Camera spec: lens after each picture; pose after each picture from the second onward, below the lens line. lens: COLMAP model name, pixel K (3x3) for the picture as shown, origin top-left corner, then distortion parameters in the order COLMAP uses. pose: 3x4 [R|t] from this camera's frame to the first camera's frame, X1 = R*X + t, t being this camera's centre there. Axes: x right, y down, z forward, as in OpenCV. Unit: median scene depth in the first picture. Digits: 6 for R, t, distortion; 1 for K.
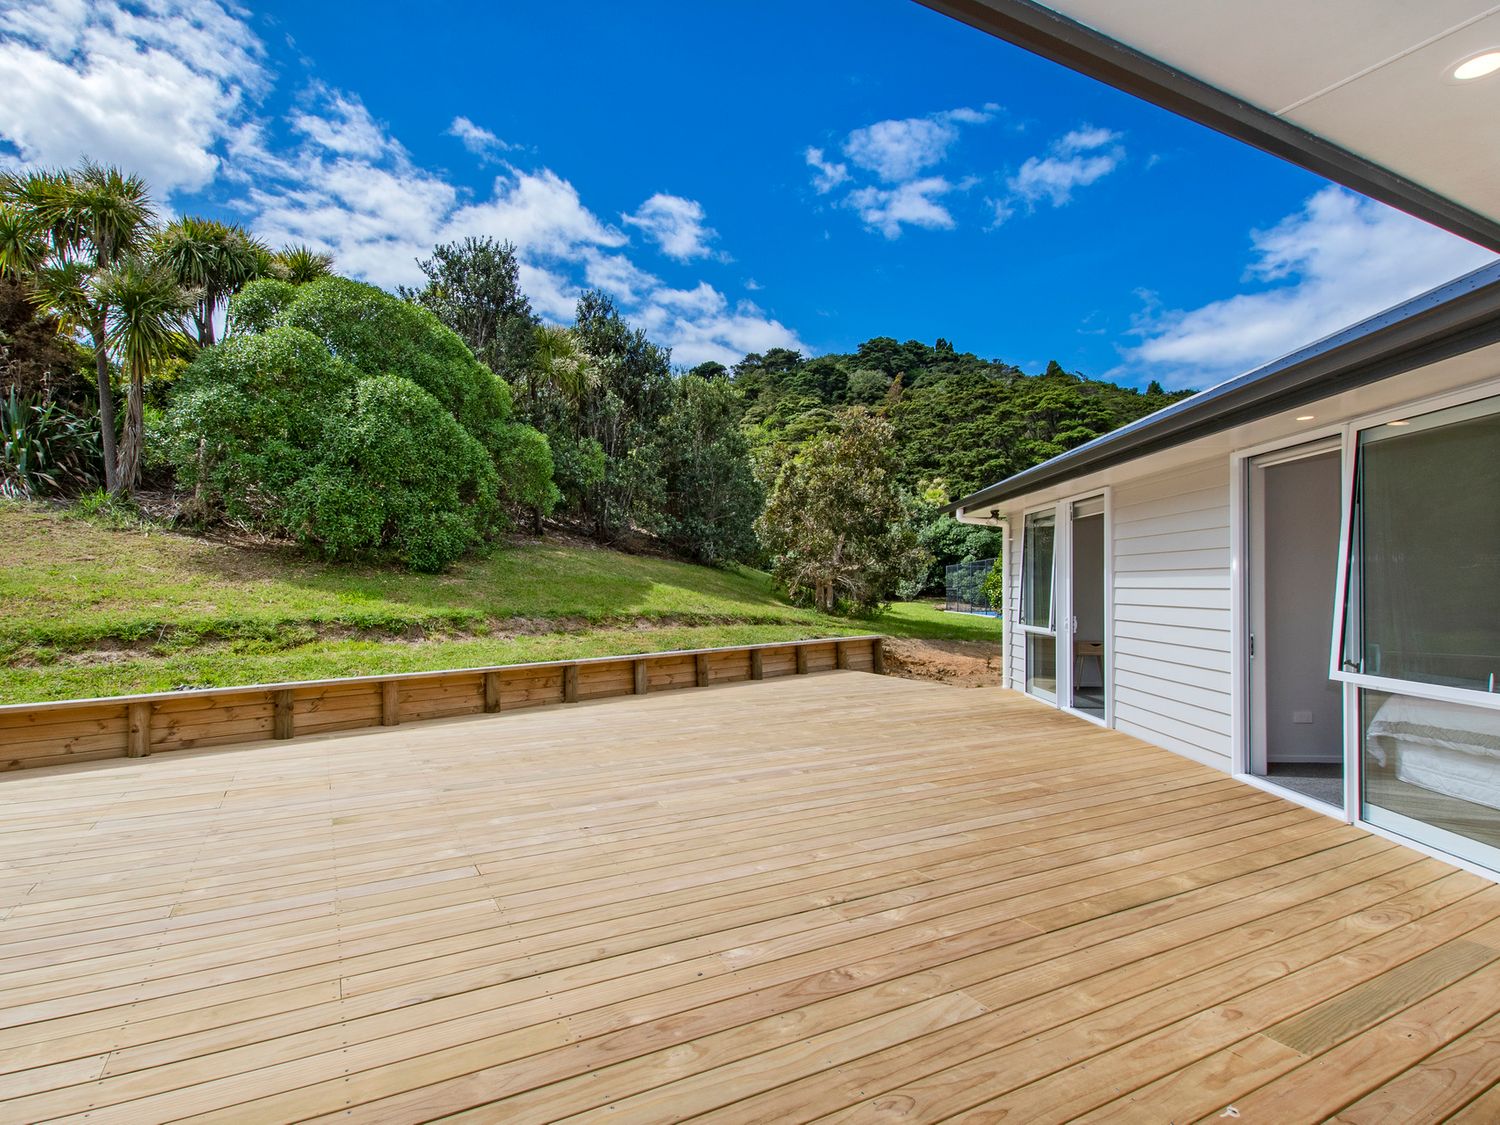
lens RADIAL K [[737.9, 0, 689.1], [0, 737.9, 576.6], [0, 0, 1]] dist [0.032606, -0.000708]
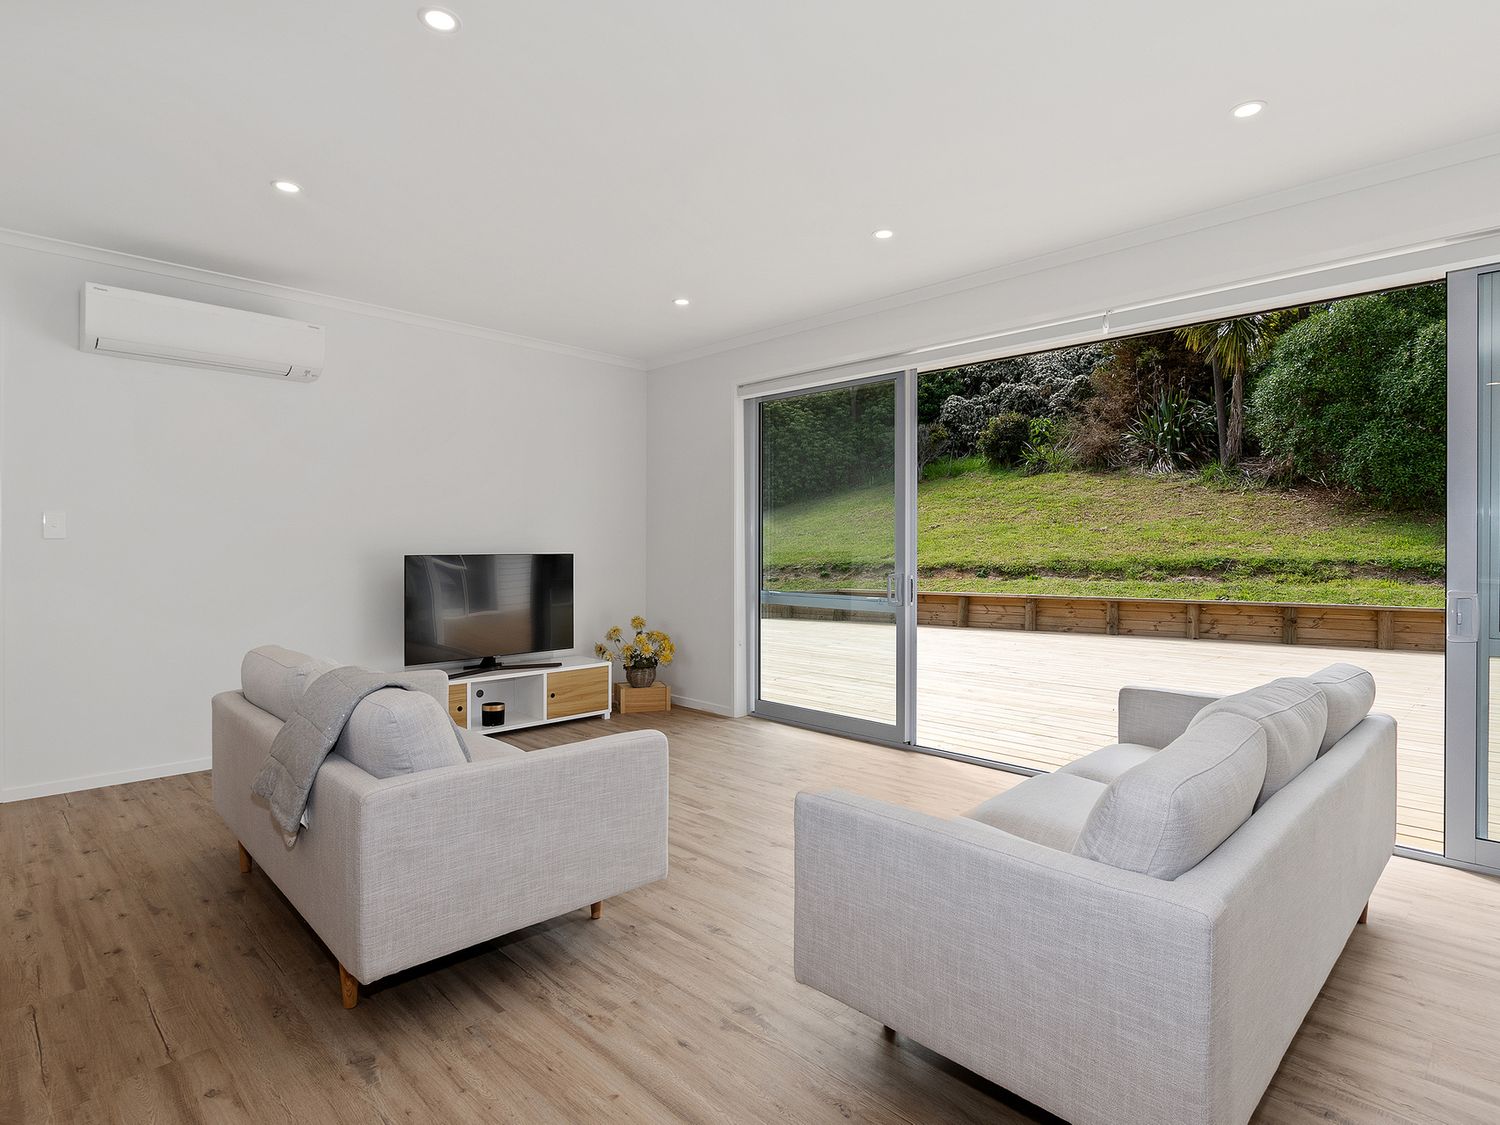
lens RADIAL K [[807.3, 0, 756.9], [0, 807.3, 555.4], [0, 0, 1]] dist [-0.006921, -0.002364]
pose [[0.322692, 0.018076, -0.946332, 0.261101], [0.002948, 0.999794, 0.020102, 0.016100], [0.946500, -0.009277, 0.322572, -0.180968]]
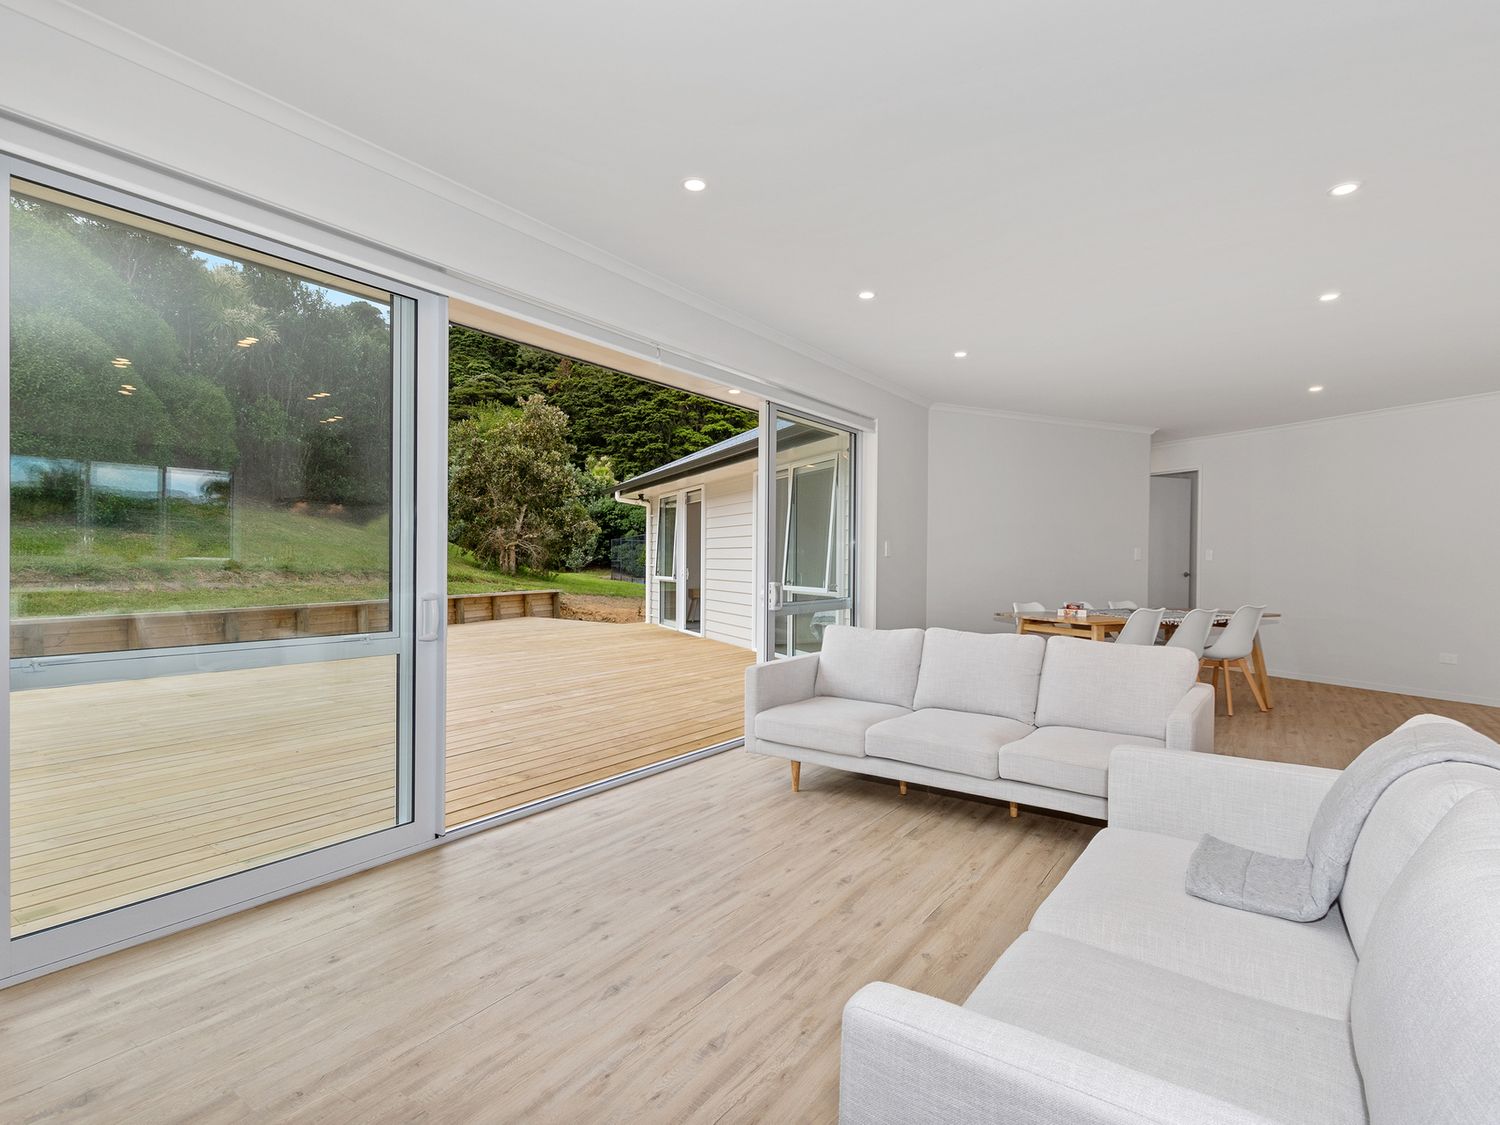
lens RADIAL K [[741.3, 0, 714.4], [0, 741.3, 616.4], [0, 0, 1]] dist [0.004552, 0.000493]
pose [[0.891288, -0.021921, 0.452907, -0.078908], [-0.019149, 0.996120, 0.085897, 0.013389], [-0.453033, -0.085232, 0.887410, -0.249964]]
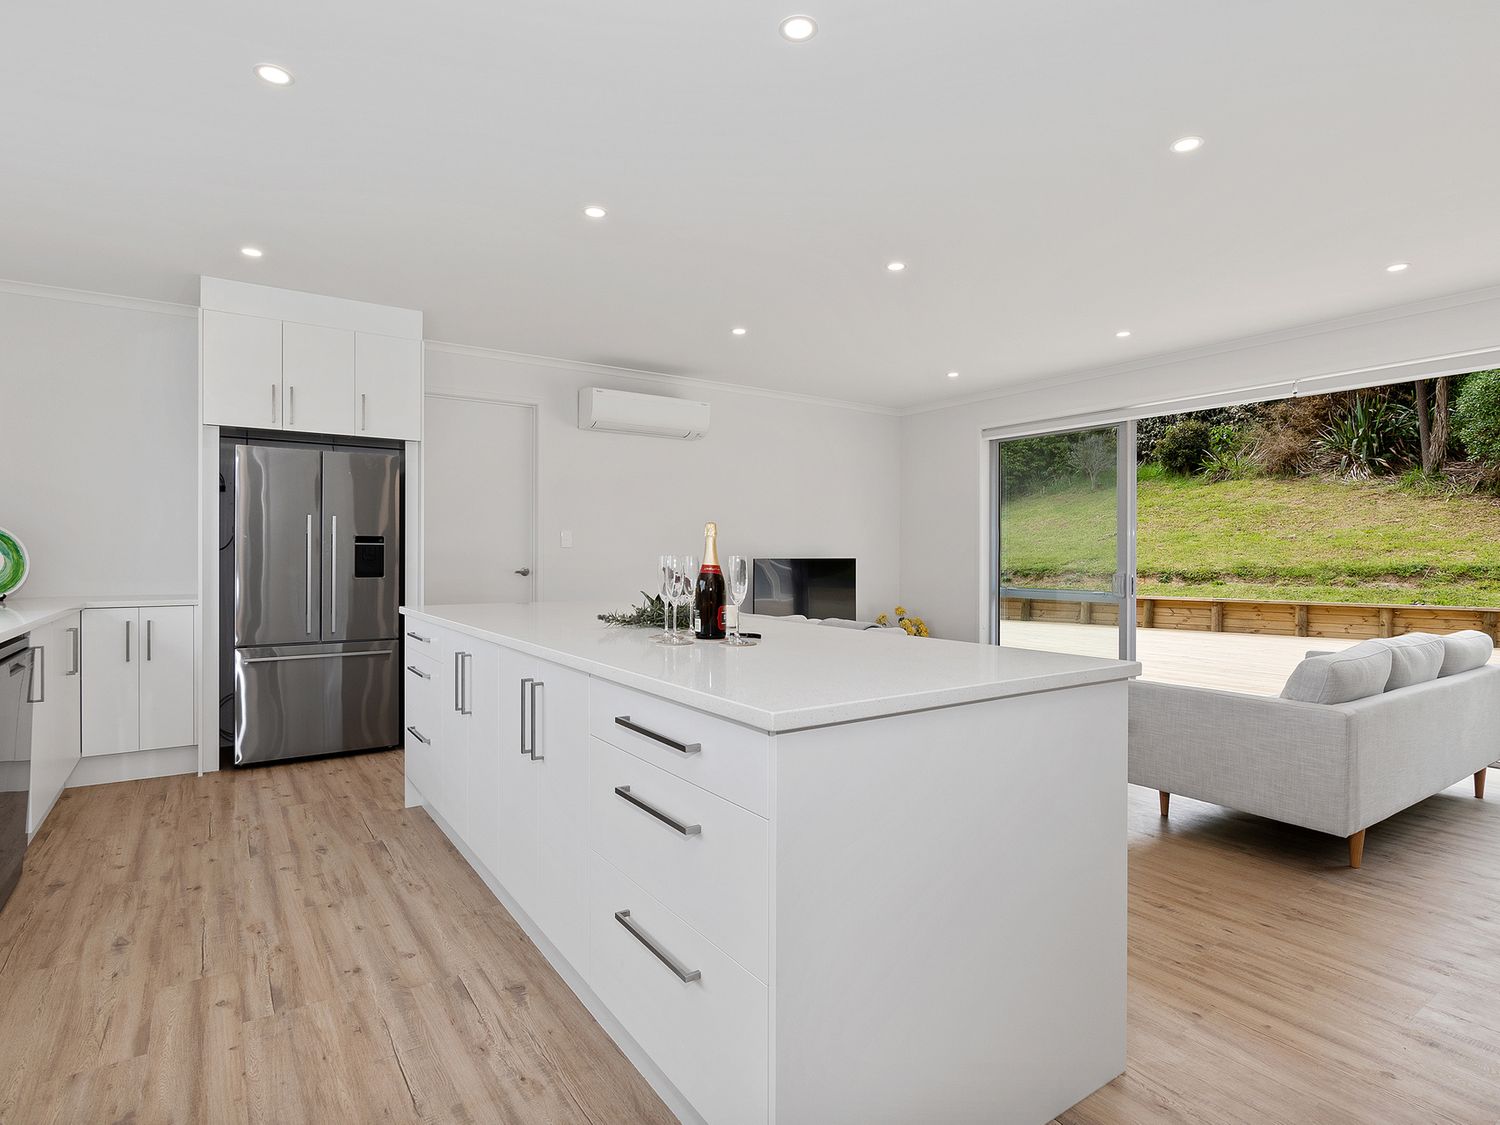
lens RADIAL K [[807.3, 0, 744.4], [0, 807.3, 558.6], [0, 0, 1]] dist [-0.006921, -0.002364]
pose [[0.137333, 0.013039, -0.990439, 0.385726], [0.004281, 0.999896, 0.013757, 0.015543], [0.990516, -0.006129, 0.137262, -0.294732]]
